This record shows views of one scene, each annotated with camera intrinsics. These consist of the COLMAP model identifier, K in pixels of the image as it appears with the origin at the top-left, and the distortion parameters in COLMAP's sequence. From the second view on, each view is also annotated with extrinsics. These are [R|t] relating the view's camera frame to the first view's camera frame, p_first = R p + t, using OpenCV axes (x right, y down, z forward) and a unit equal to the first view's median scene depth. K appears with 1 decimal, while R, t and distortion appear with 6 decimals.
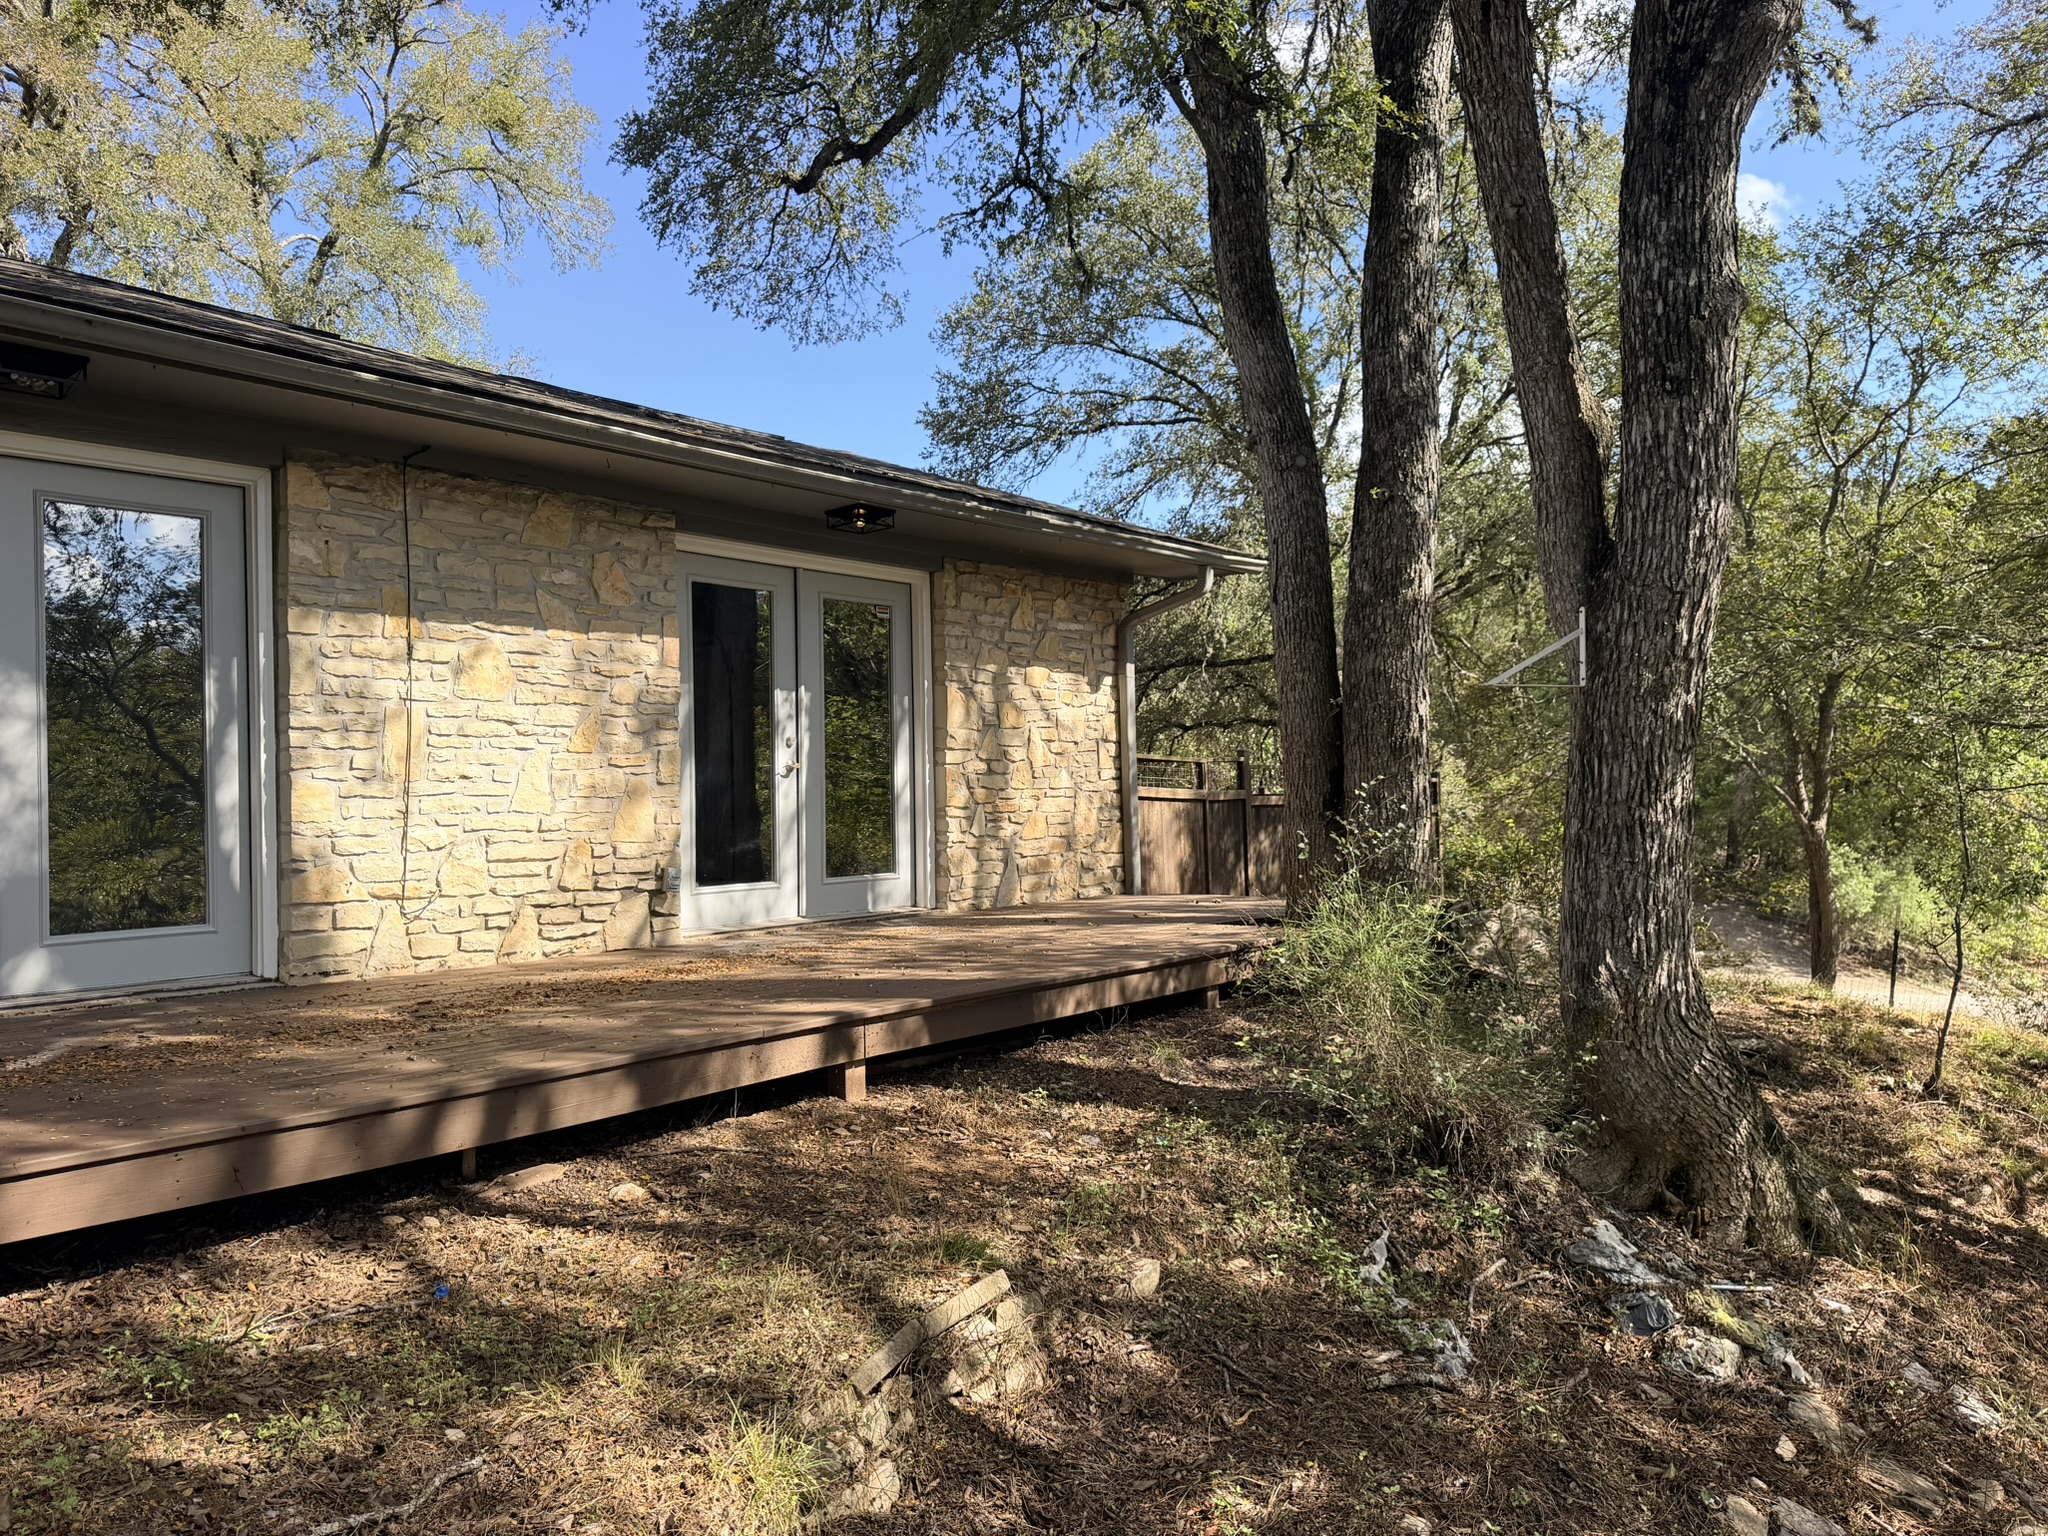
lens RADIAL K [[1410.1, 0, 1024.0], [0, 1410.1, 768.0], [0, 0, 1]] dist [0.029360, -0.032899]
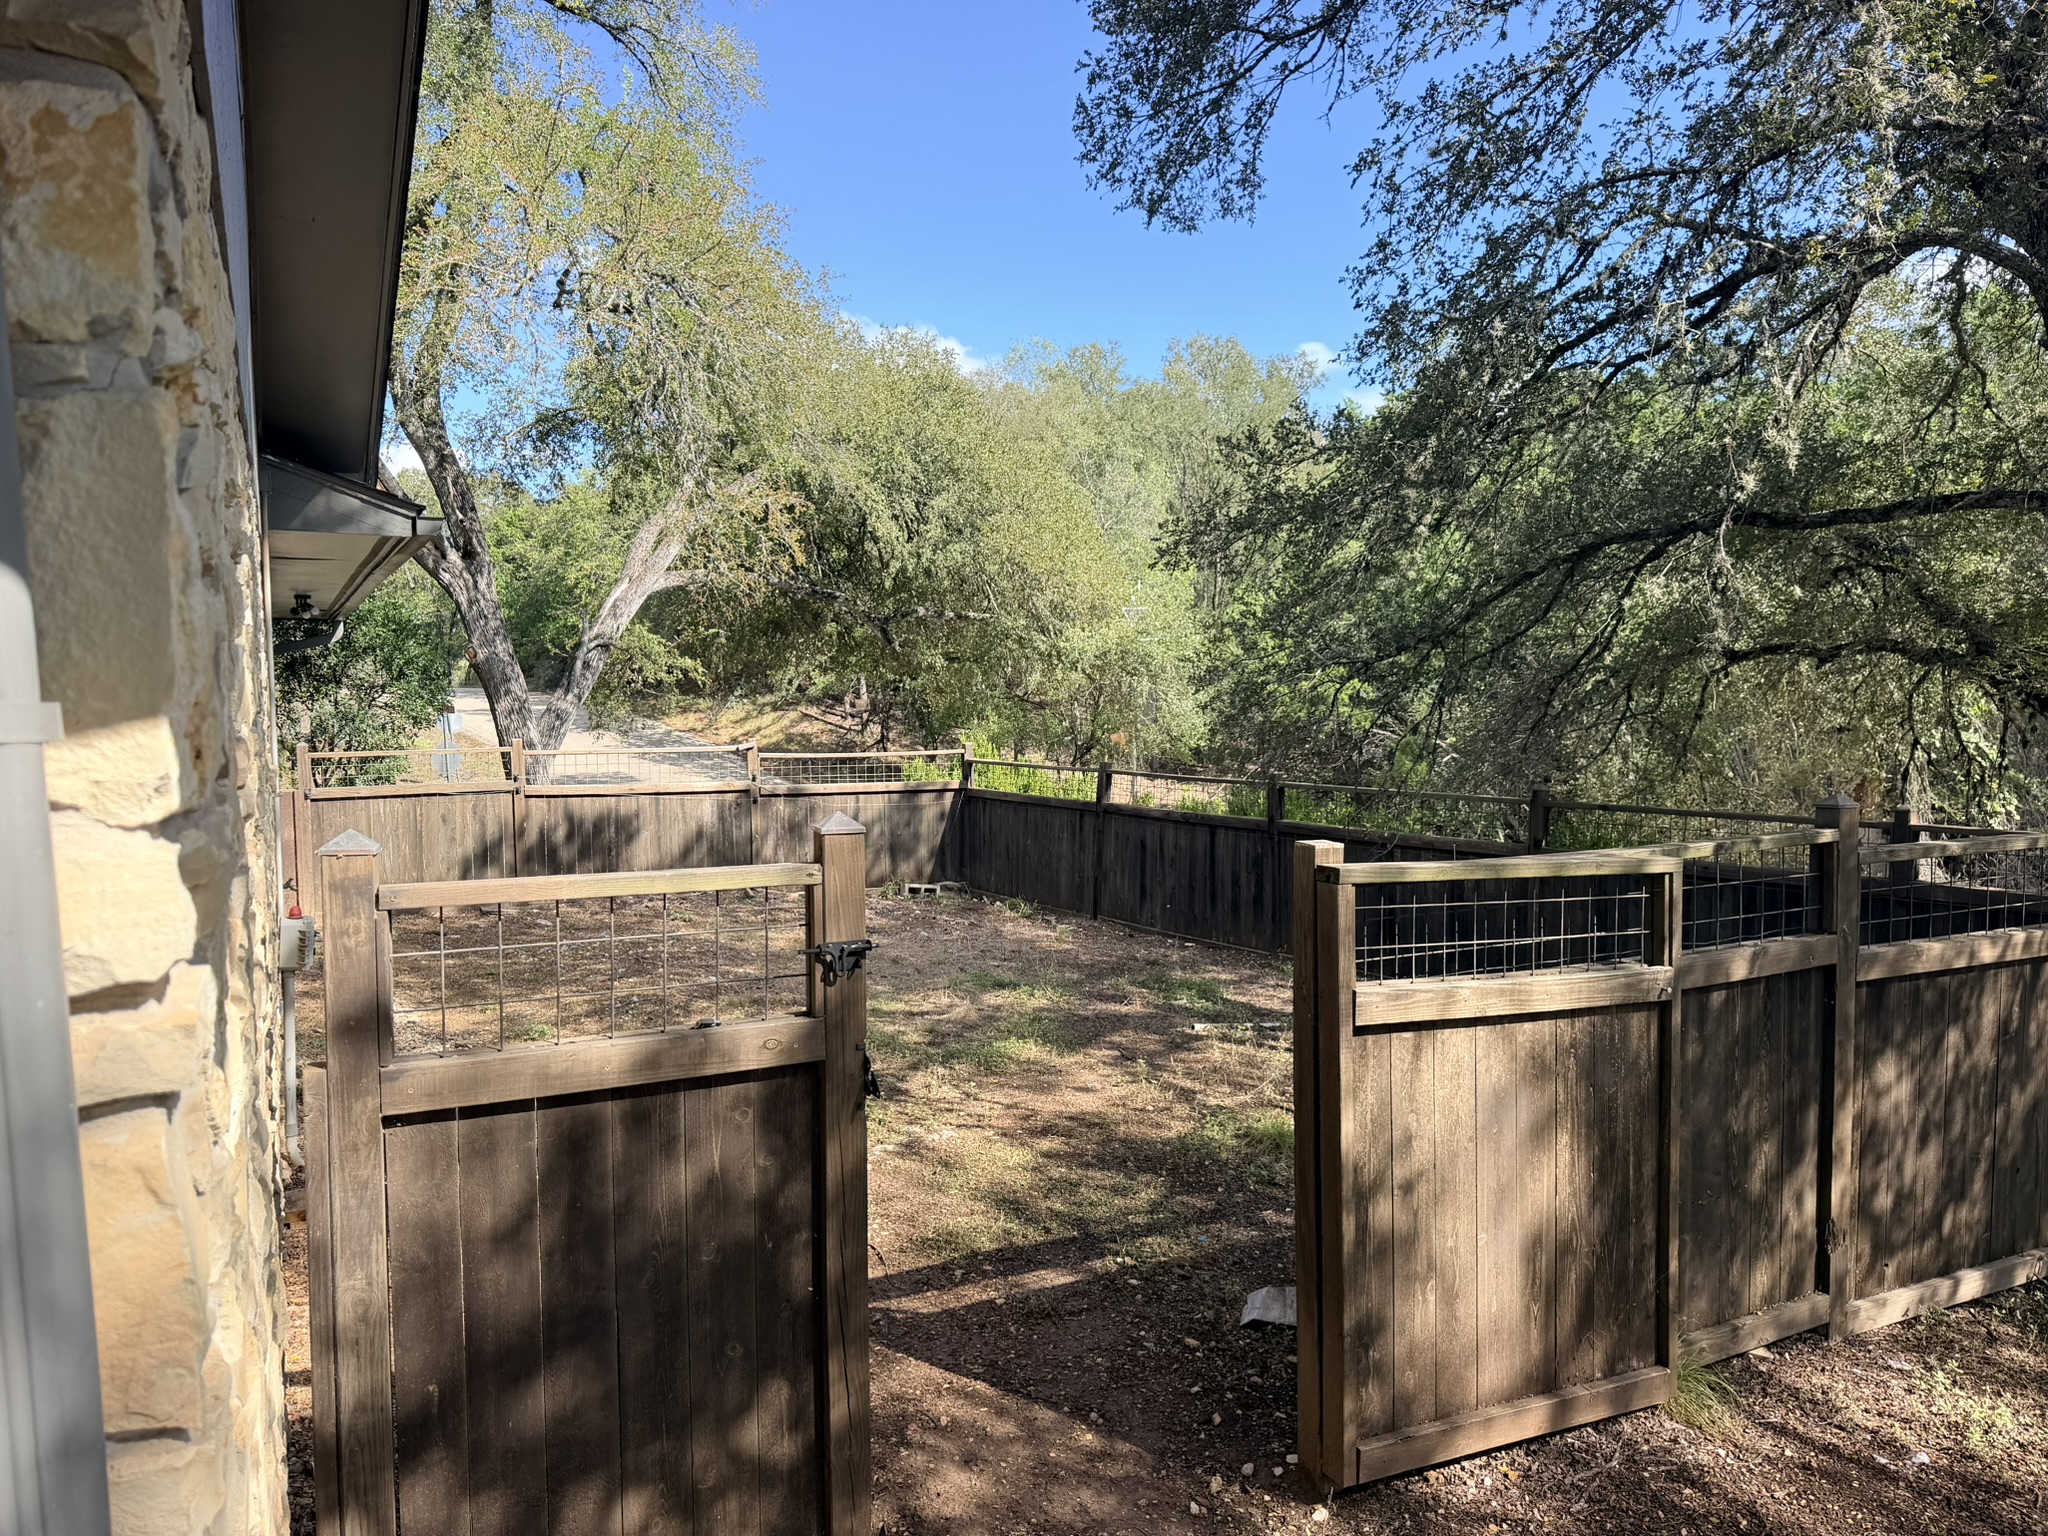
lens RADIAL K [[1427.8, 0, 1032.9], [0, 1427.8, 770.6], [0, 0, 1]] dist [0.016733, -0.033133]
pose [[0.926102, 0.036091, -0.375543, 0.043315], [-0.002358, 0.995948, 0.089899, -0.018287], [0.377265, -0.082370, 0.922435, 0.252201]]
